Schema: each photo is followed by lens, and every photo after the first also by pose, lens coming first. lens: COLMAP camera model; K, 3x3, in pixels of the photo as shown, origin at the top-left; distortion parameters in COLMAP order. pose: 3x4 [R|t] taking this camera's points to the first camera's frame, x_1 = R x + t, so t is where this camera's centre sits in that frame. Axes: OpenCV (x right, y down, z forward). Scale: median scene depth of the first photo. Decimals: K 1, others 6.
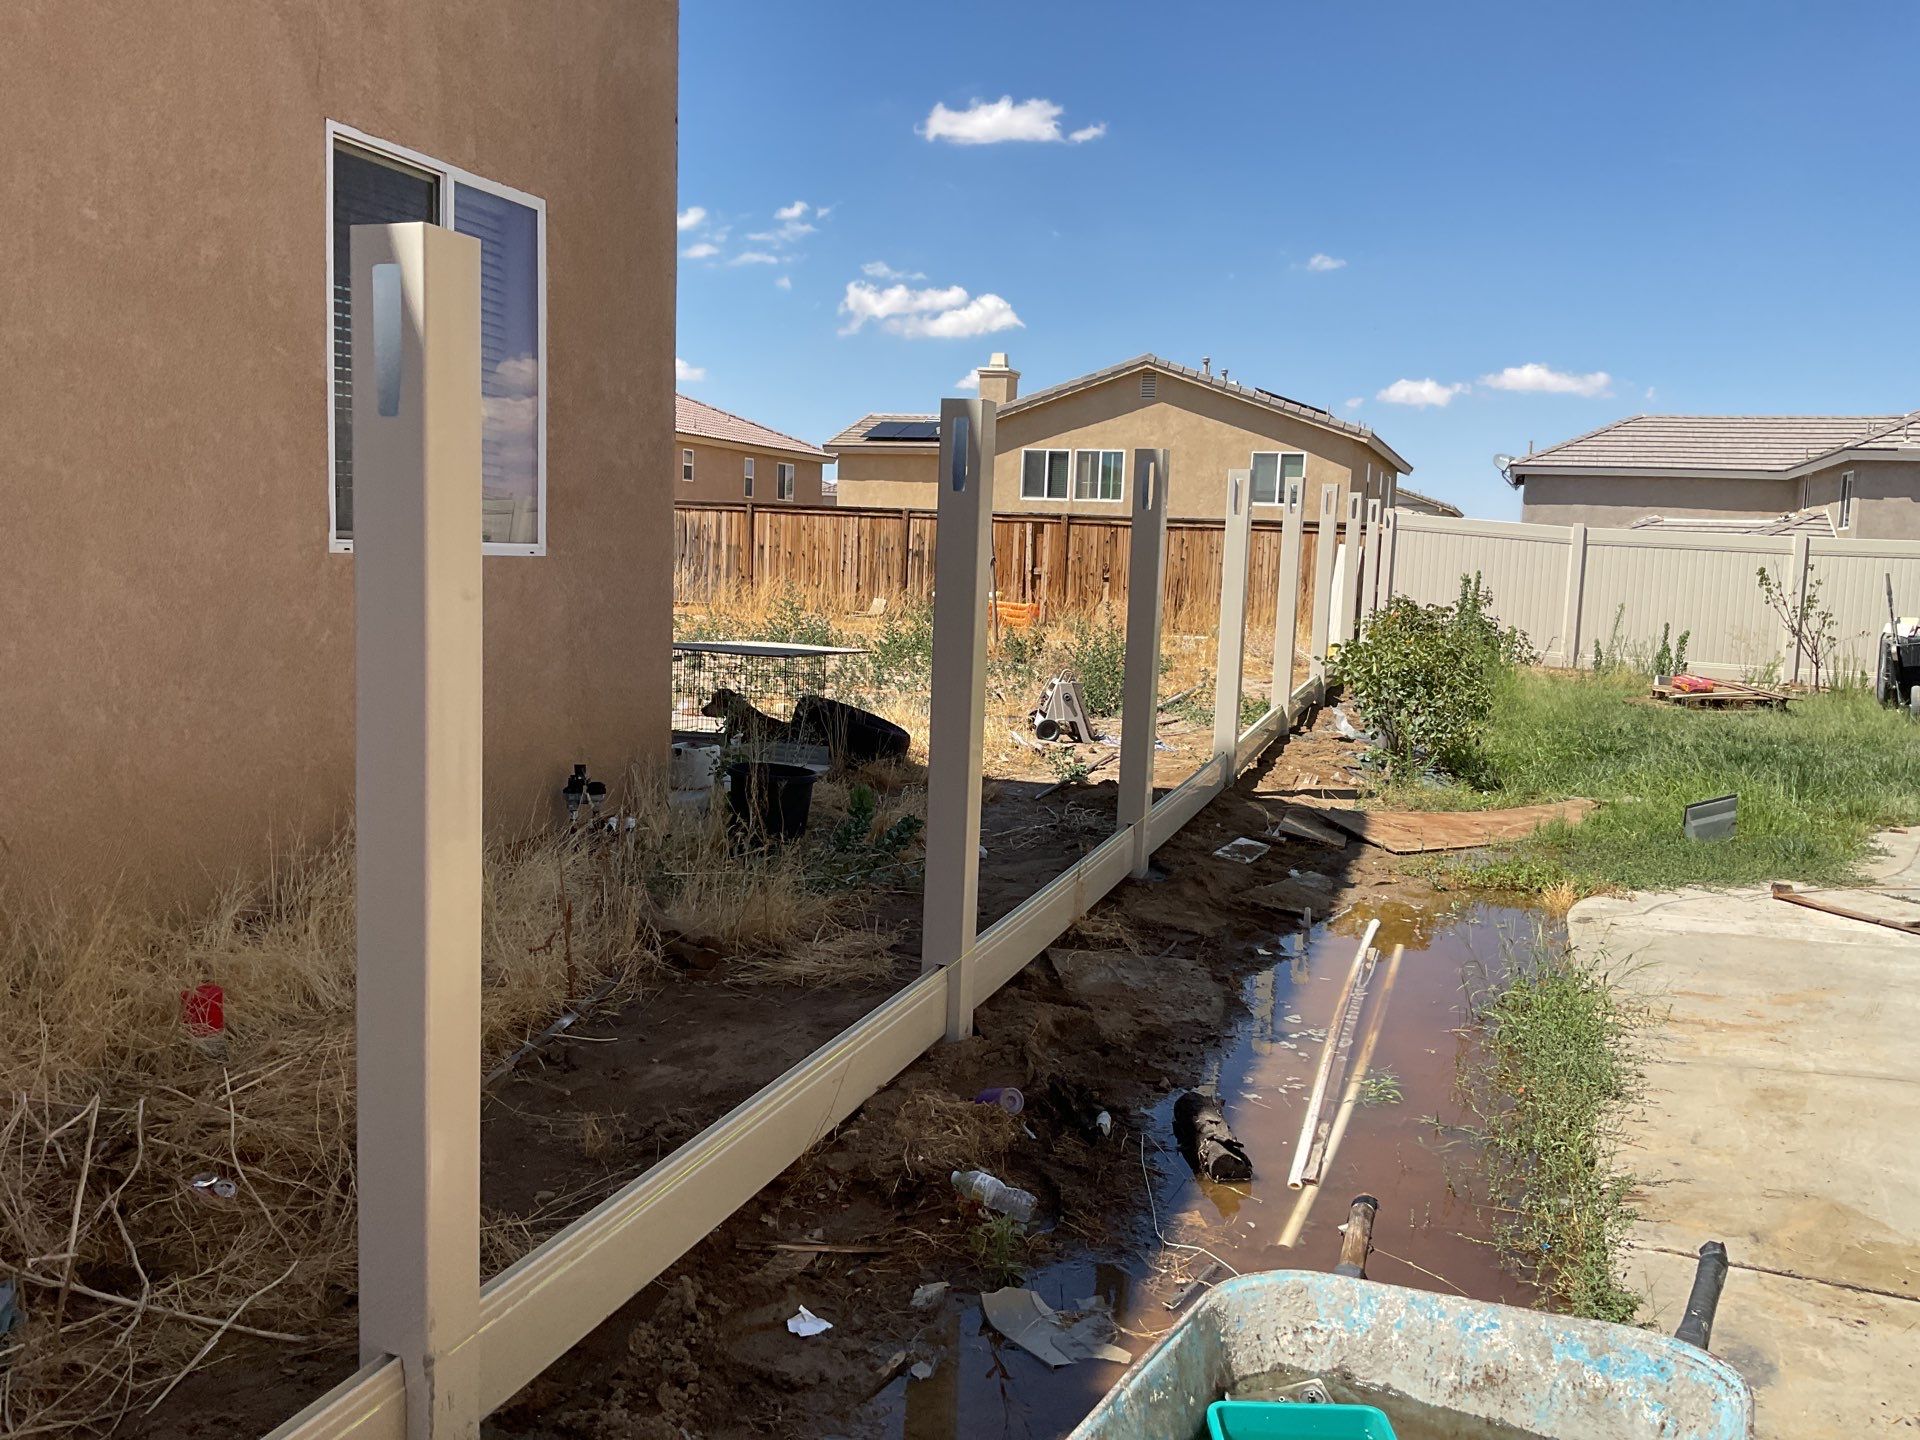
lens RADIAL K [[1596.1, 0, 941.1], [0, 1596.1, 718.9], [0, 0, 1]] dist [0.068914, -0.114072]
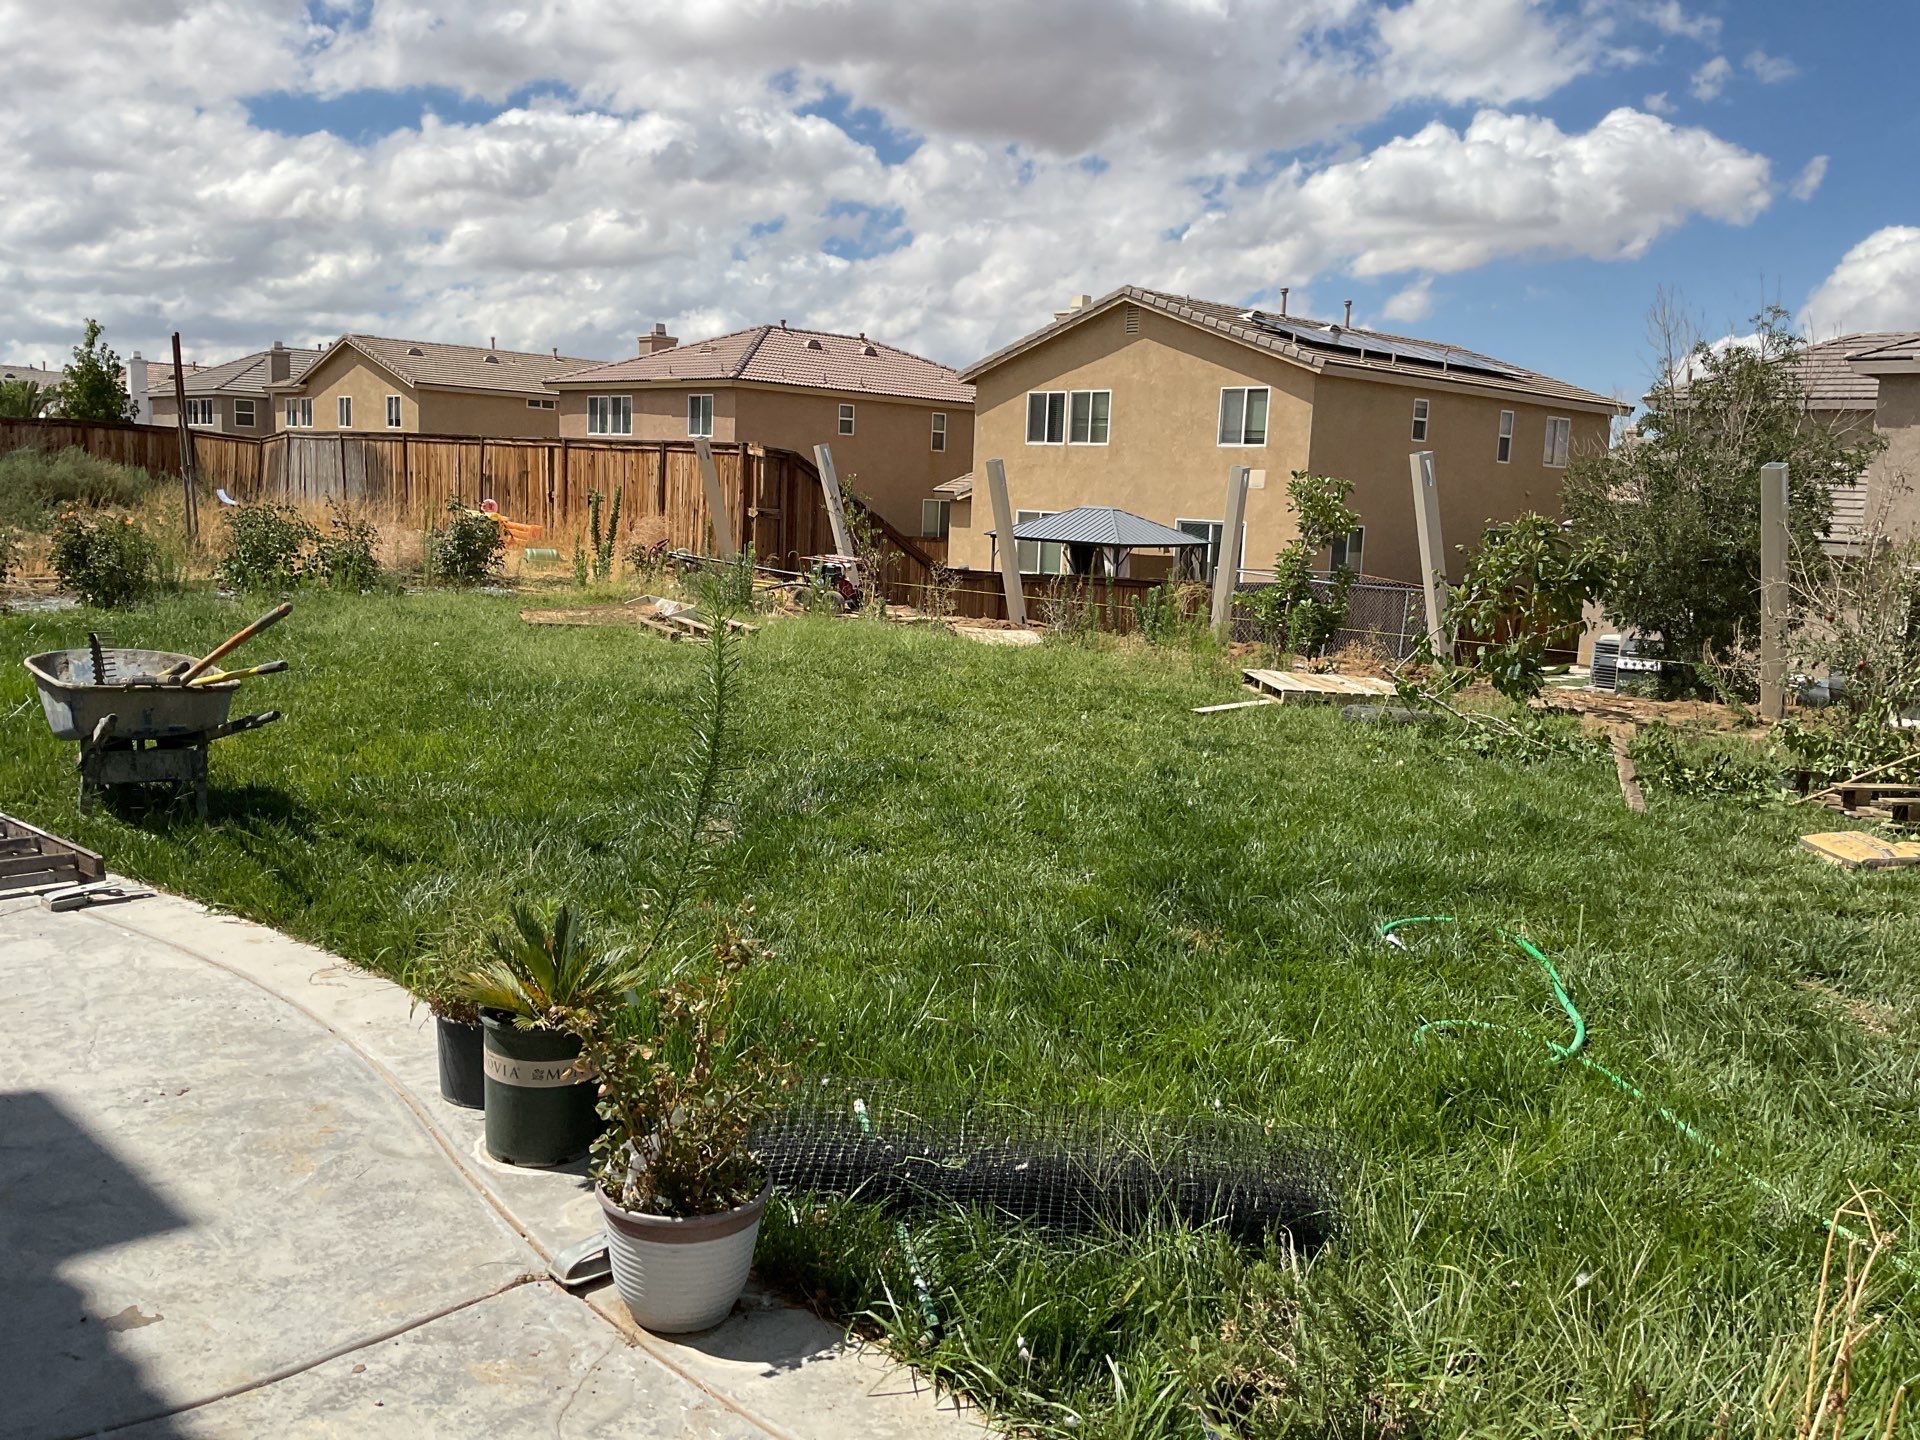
lens RADIAL K [[1596.1, 0, 957.9], [0, 1596.1, 701.5], [0, 0, 1]] dist [0.068914, -0.114072]
pose [[0.900936, 0.059599, -0.429839, 0.455299], [-0.058264, 0.998168, 0.016279, 0.004048], [0.430022, 0.010378, 0.902759, 0.120129]]
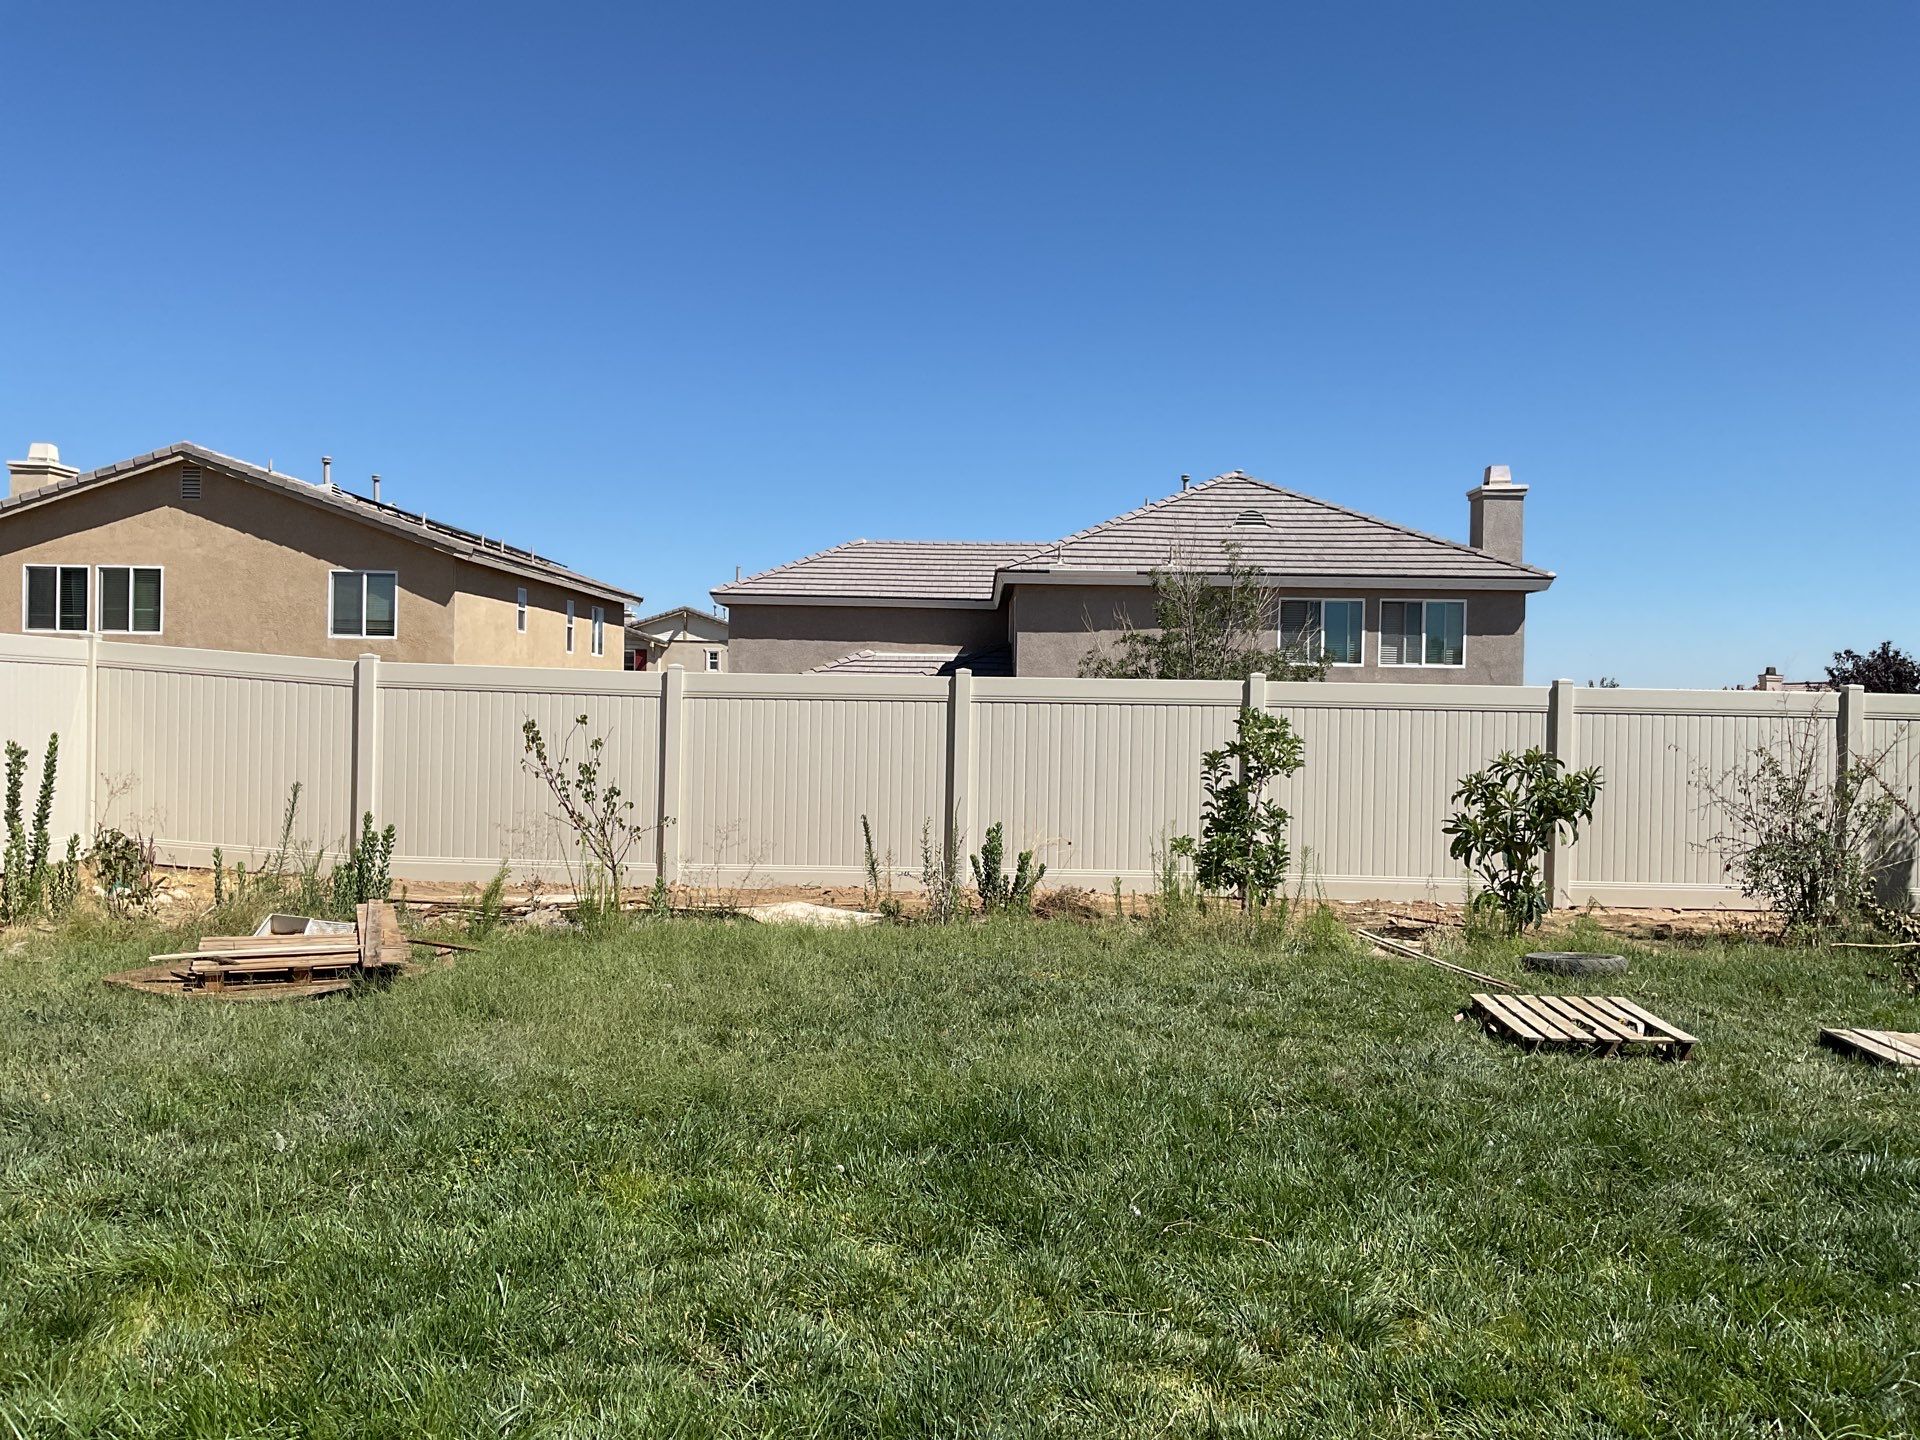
lens RADIAL K [[1596.1, 0, 952.2], [0, 1596.1, 722.9], [0, 0, 1]] dist [0.068914, -0.114072]
pose [[0.946785, -0.023482, 0.321009, 0.225023], [0.050760, 0.995748, -0.076871, -0.017974], [-0.317839, 0.089075, 0.943951, 0.175784]]
